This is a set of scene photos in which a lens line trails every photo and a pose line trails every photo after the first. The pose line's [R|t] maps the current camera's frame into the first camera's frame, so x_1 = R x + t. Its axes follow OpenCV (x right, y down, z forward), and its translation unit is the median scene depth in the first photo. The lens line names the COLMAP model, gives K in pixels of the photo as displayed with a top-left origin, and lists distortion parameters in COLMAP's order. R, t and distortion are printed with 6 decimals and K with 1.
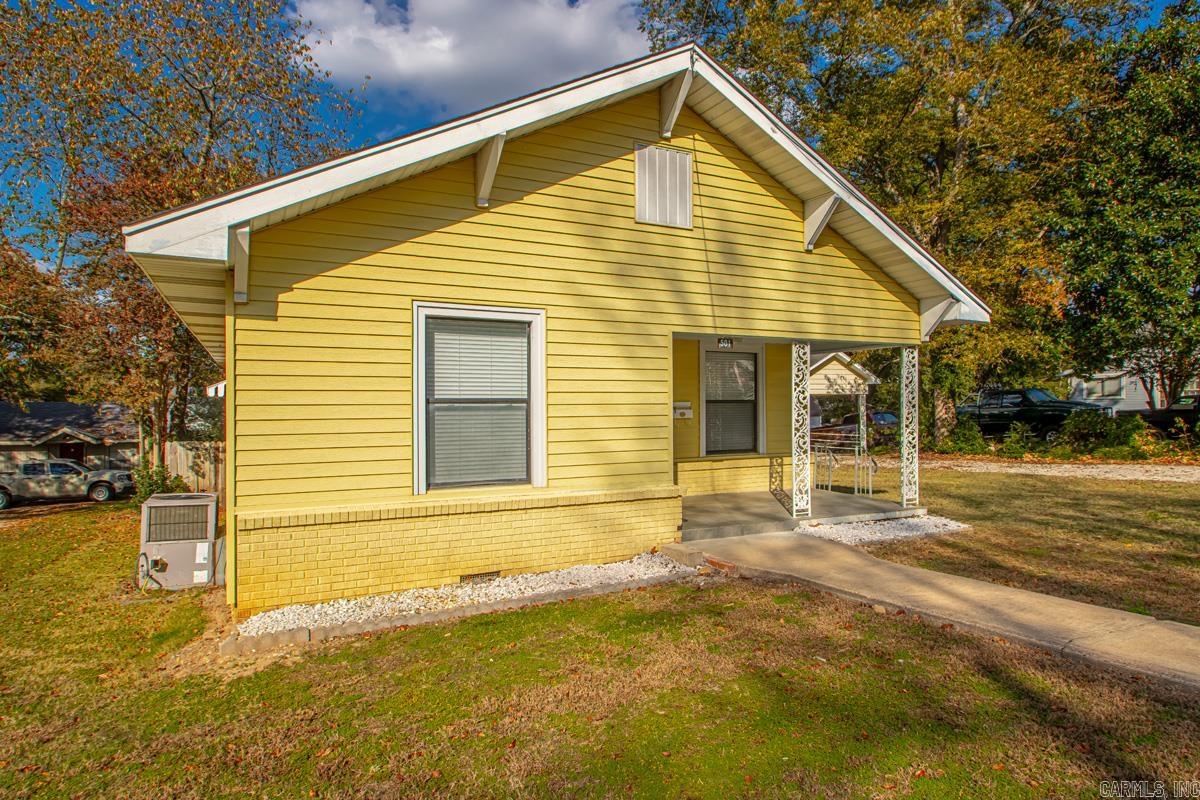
lens RADIAL K [[690.0, 0, 600.0], [0, 690.0, 400.0], [0, 0, 1]] dist [-0.028376, 0.000296]
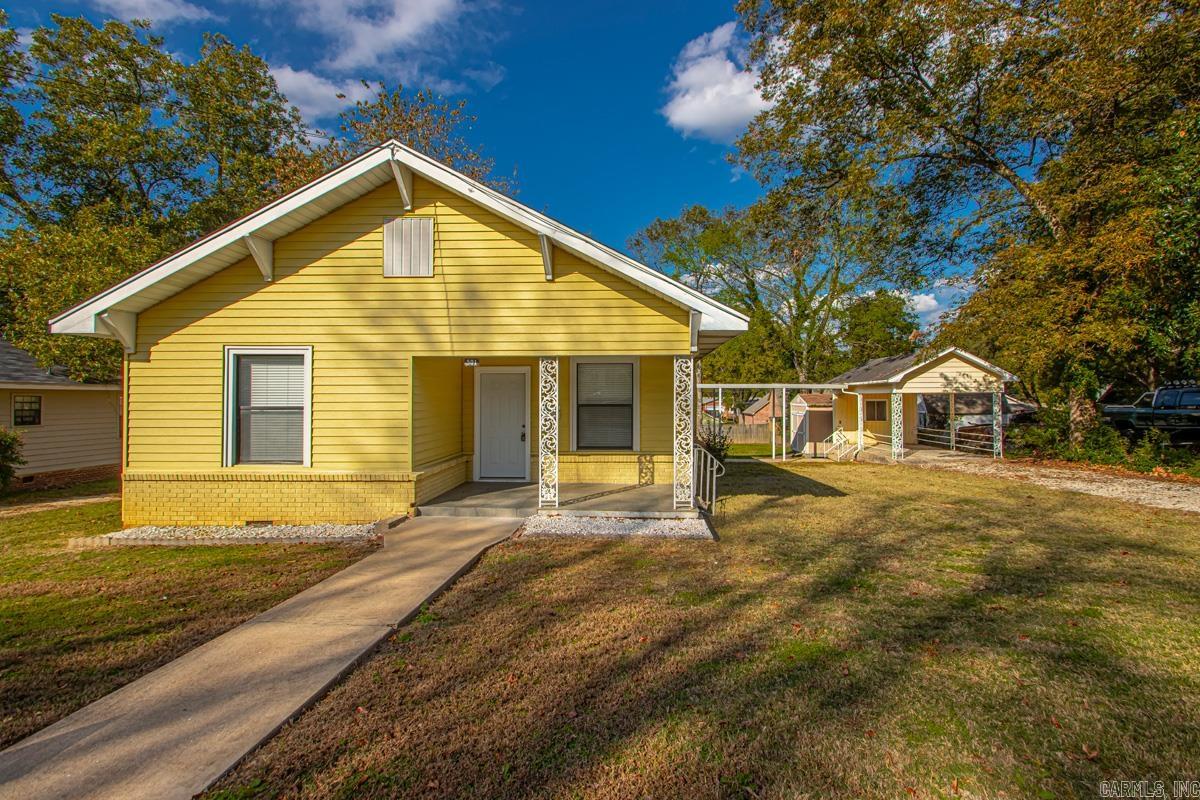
lens RADIAL K [[565.7, 0, 612.9], [0, 565.7, 386.4], [0, 0, 1]] dist [0.019606, -0.022403]
pose [[0.874954, -0.005509, -0.484175, 0.941352], [0.000549, 0.999946, -0.010384, -0.028527], [0.484206, 0.008820, 0.874910, 0.226487]]
